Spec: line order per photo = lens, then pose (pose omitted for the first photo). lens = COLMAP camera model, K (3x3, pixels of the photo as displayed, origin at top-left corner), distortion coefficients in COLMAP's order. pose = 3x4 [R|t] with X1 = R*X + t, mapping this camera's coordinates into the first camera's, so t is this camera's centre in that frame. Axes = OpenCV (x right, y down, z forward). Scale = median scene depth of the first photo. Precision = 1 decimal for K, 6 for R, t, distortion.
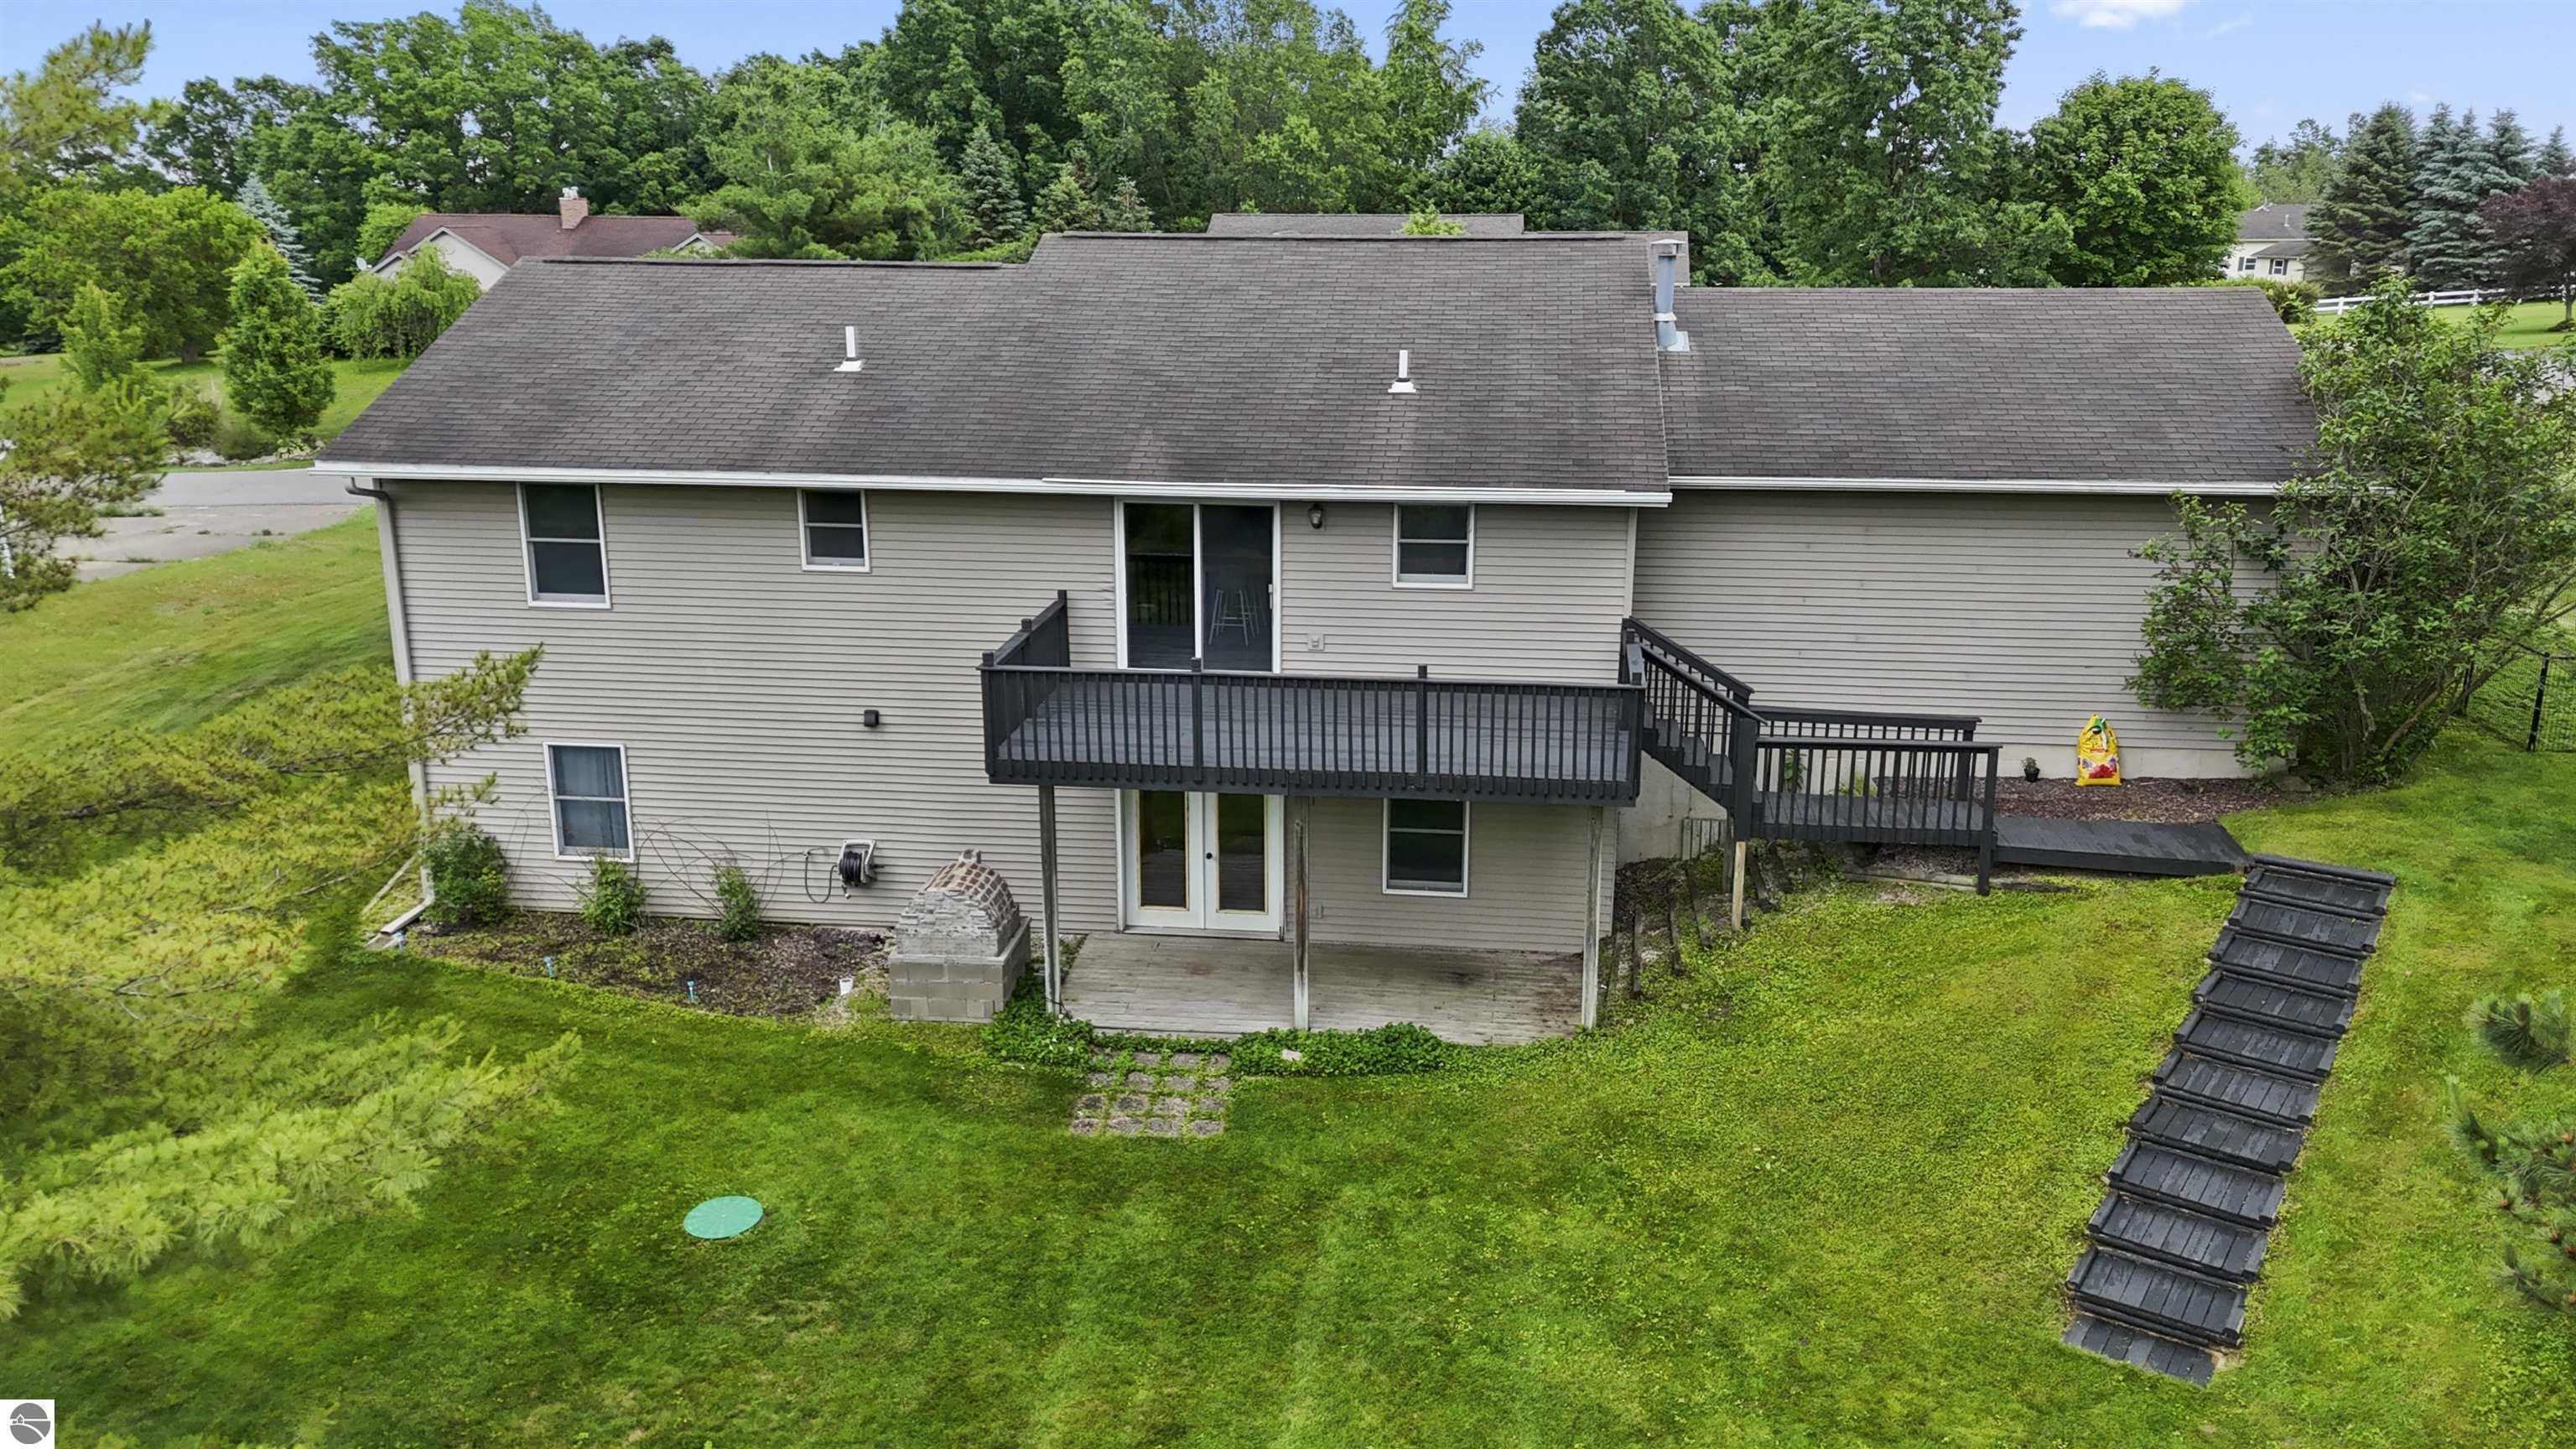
lens RADIAL K [[1906.3, 0, 1291.1], [0, 1906.3, 713.0], [0, 0, 1]] dist [0.076938, -0.074000]
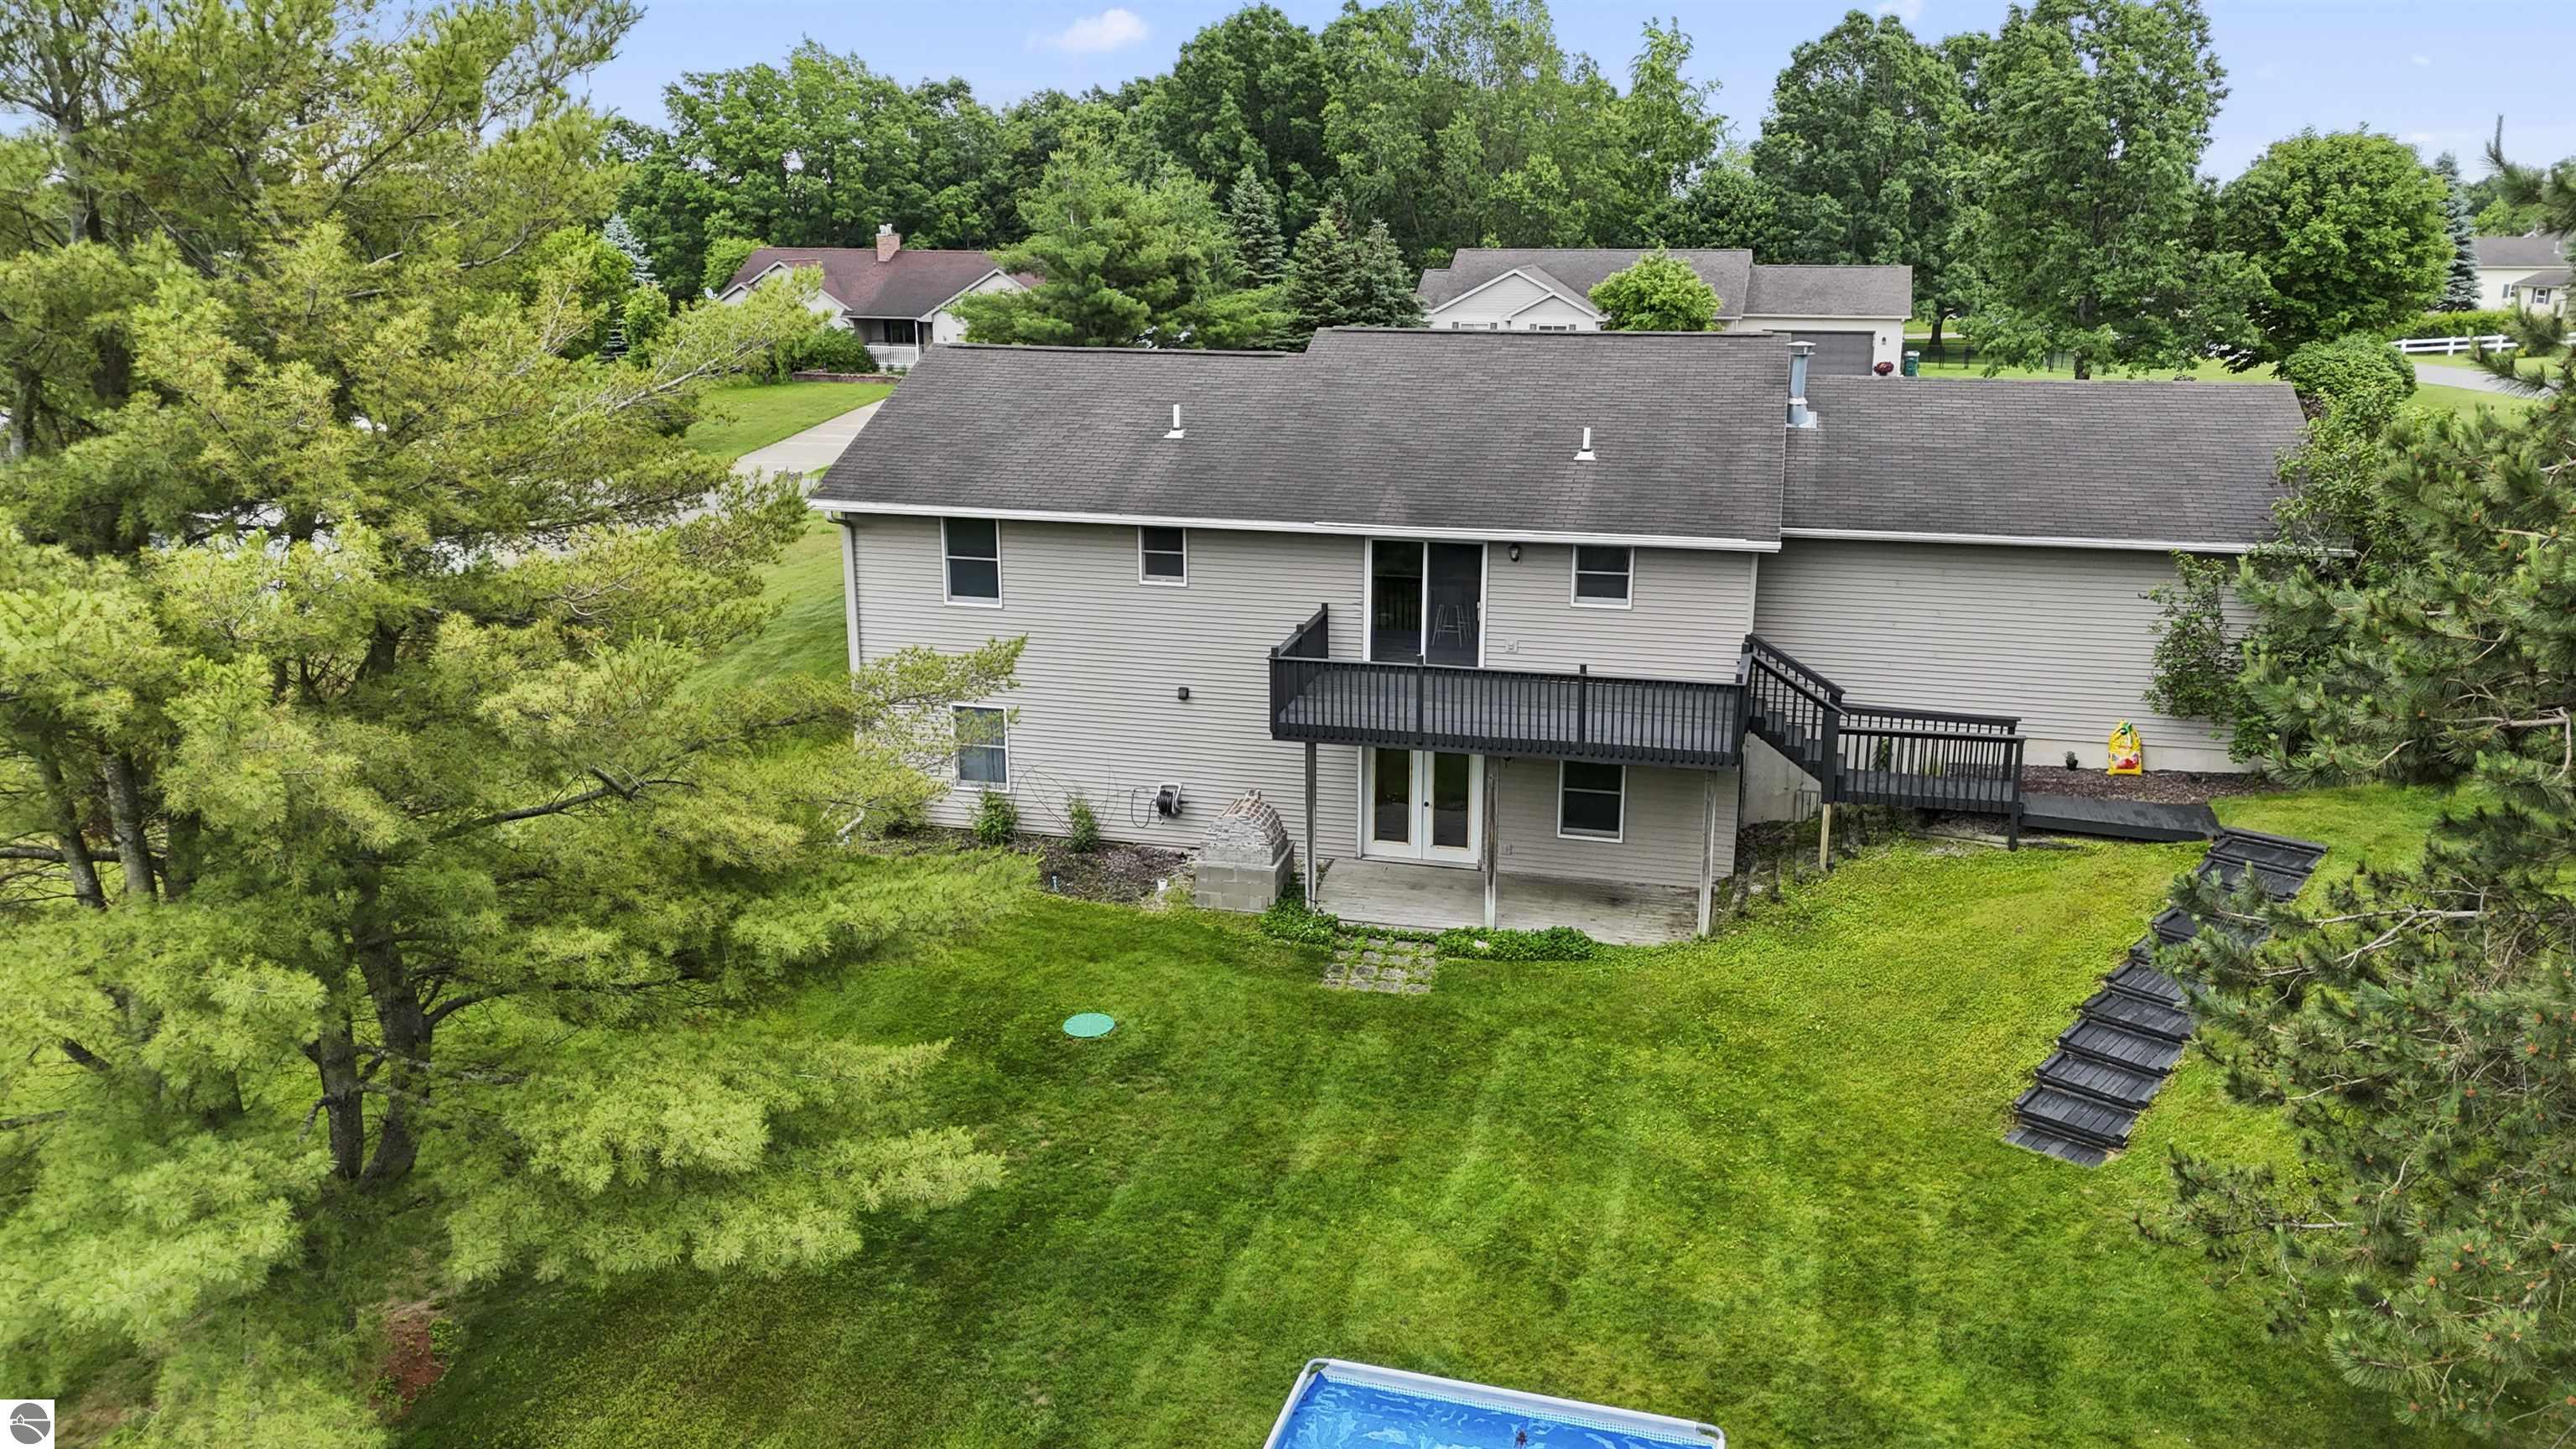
lens RADIAL K [[1906.3, 0, 1285.5], [0, 1906.3, 717.6], [0, 0, 1]] dist [0.076938, -0.074000]
pose [[0.991752, 0.032754, -0.123913, 0.022183], [-0.032599, 0.999463, 0.003277, 0.013585], [0.123953, 0.000790, 0.992288, -0.342592]]
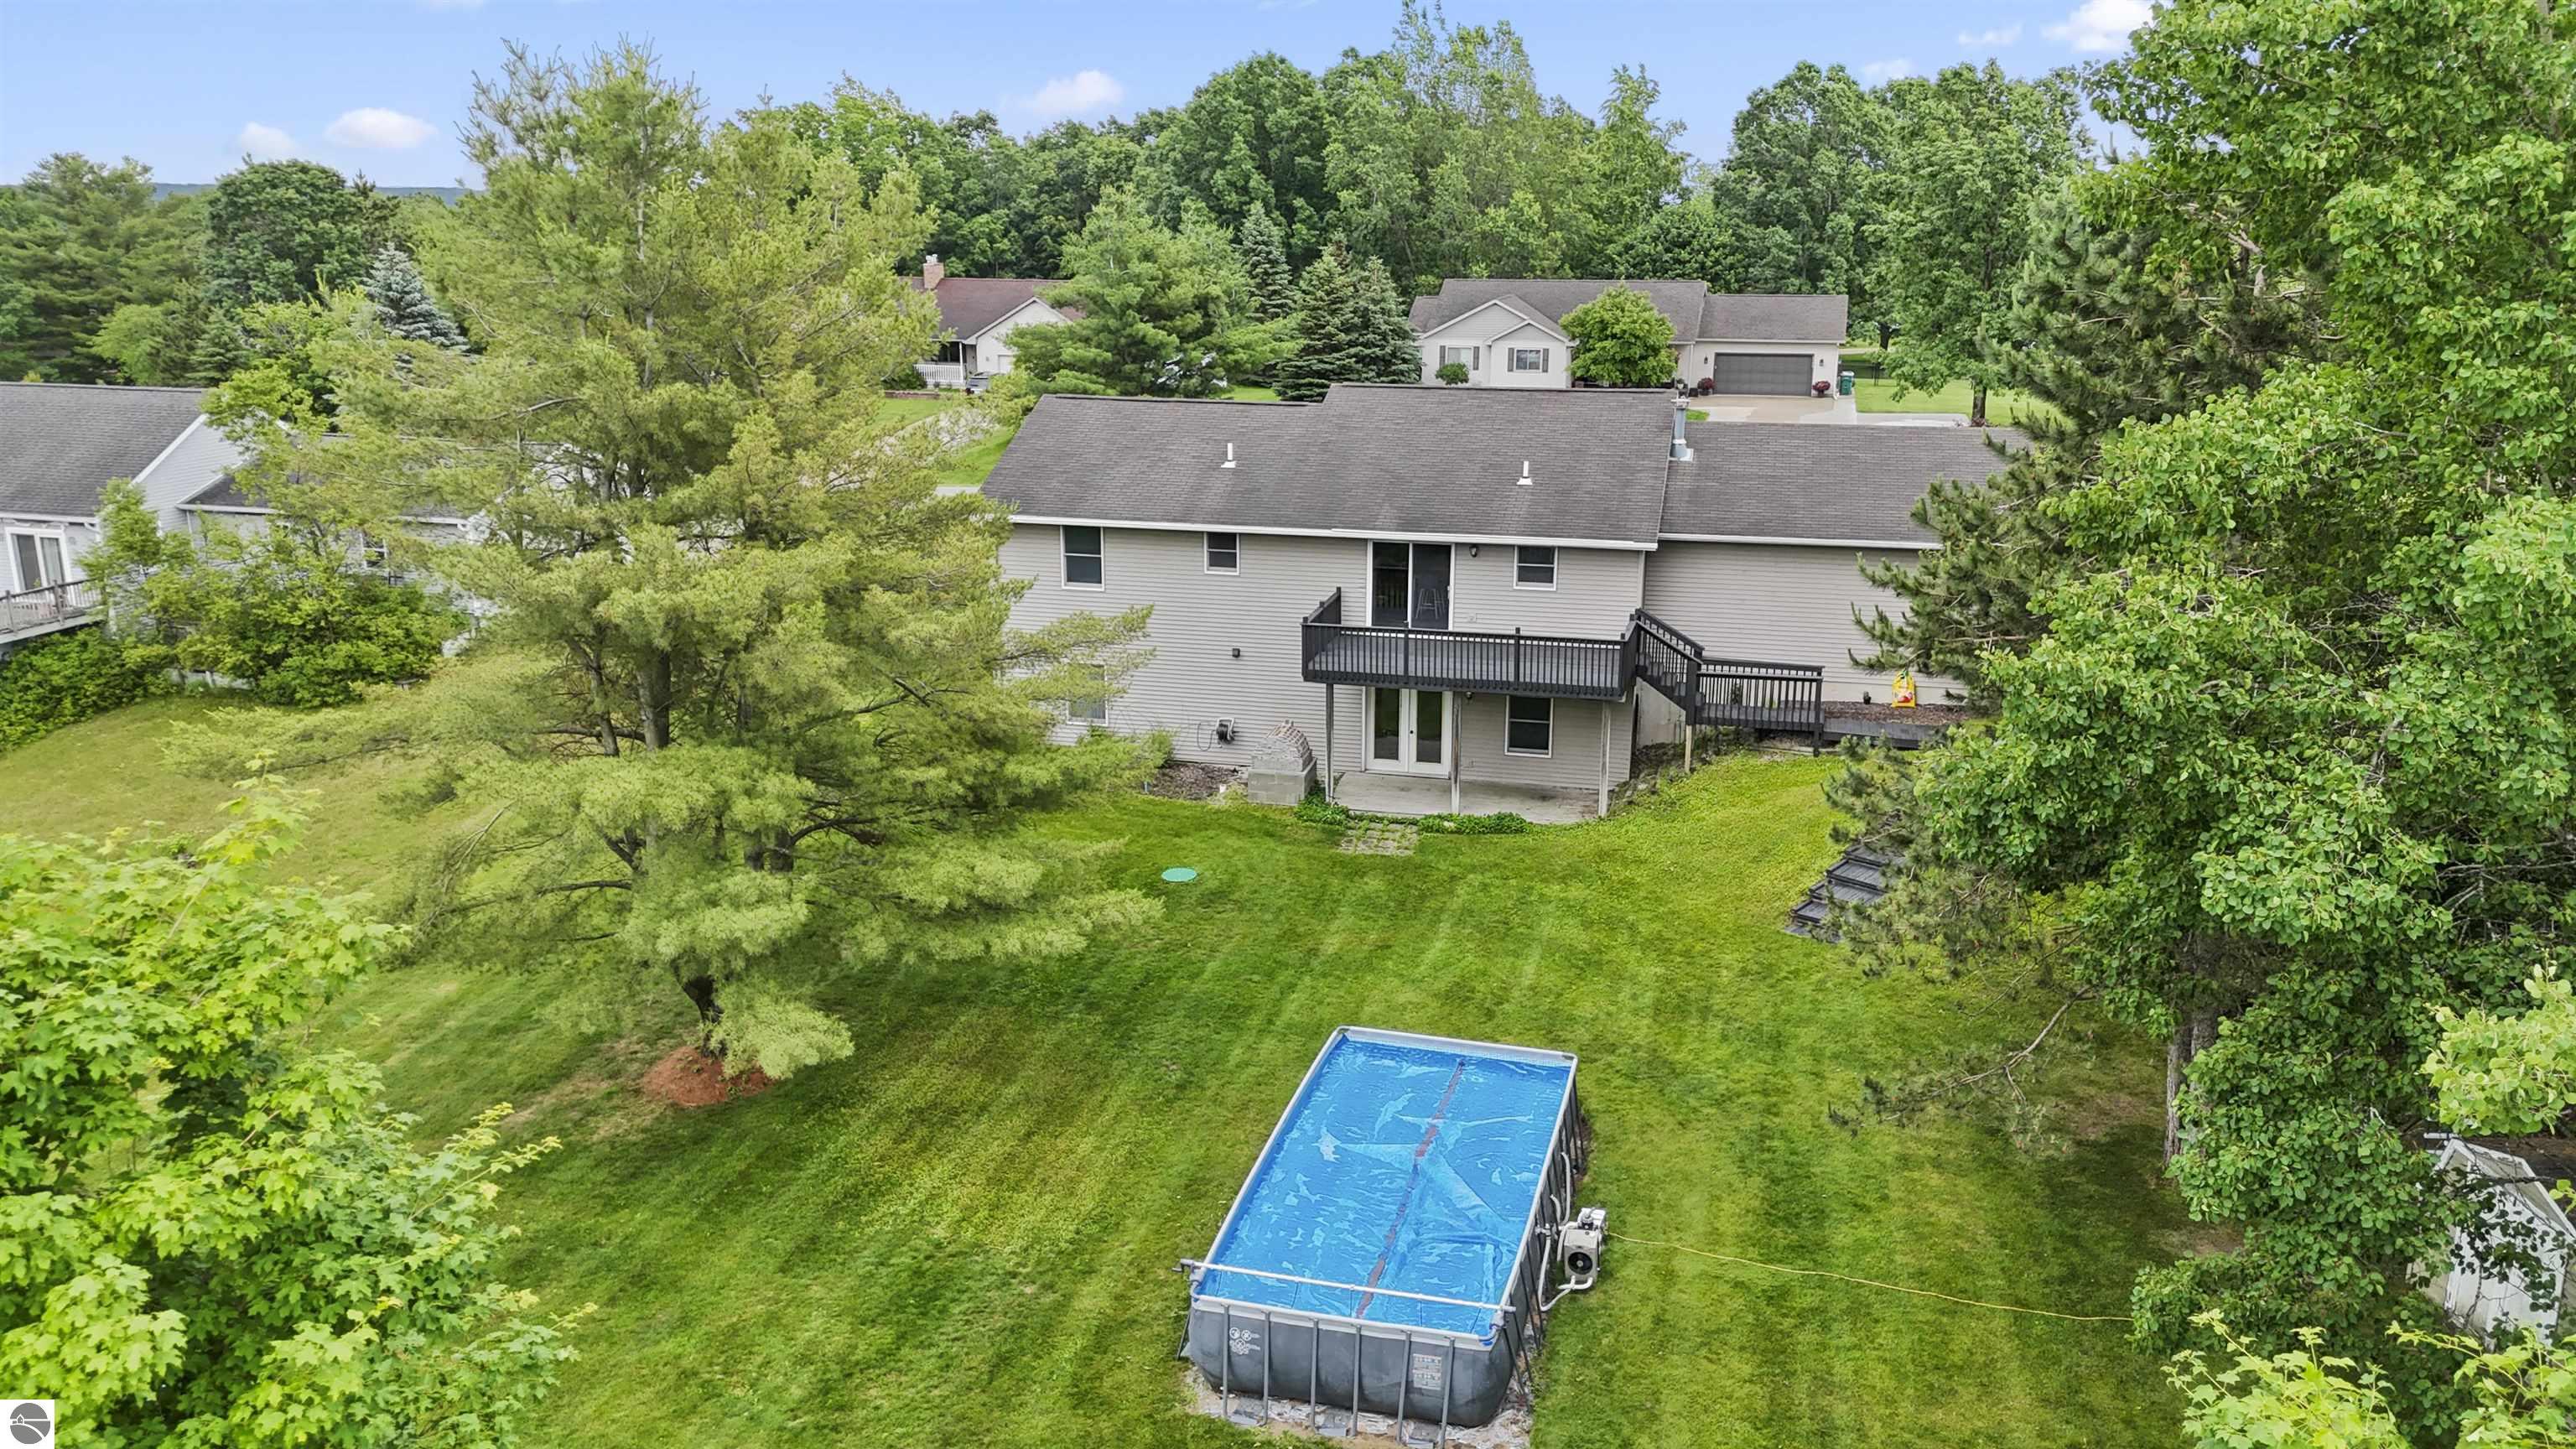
lens RADIAL K [[1906.3, 0, 1285.1], [0, 1906.3, 717.7], [0, 0, 1]] dist [0.076938, -0.074000]
pose [[0.992059, 0.032402, -0.121525, 0.059861], [-0.032075, 0.999475, 0.004653, 0.057579], [0.121612, -0.000718, 0.992577, -0.868206]]
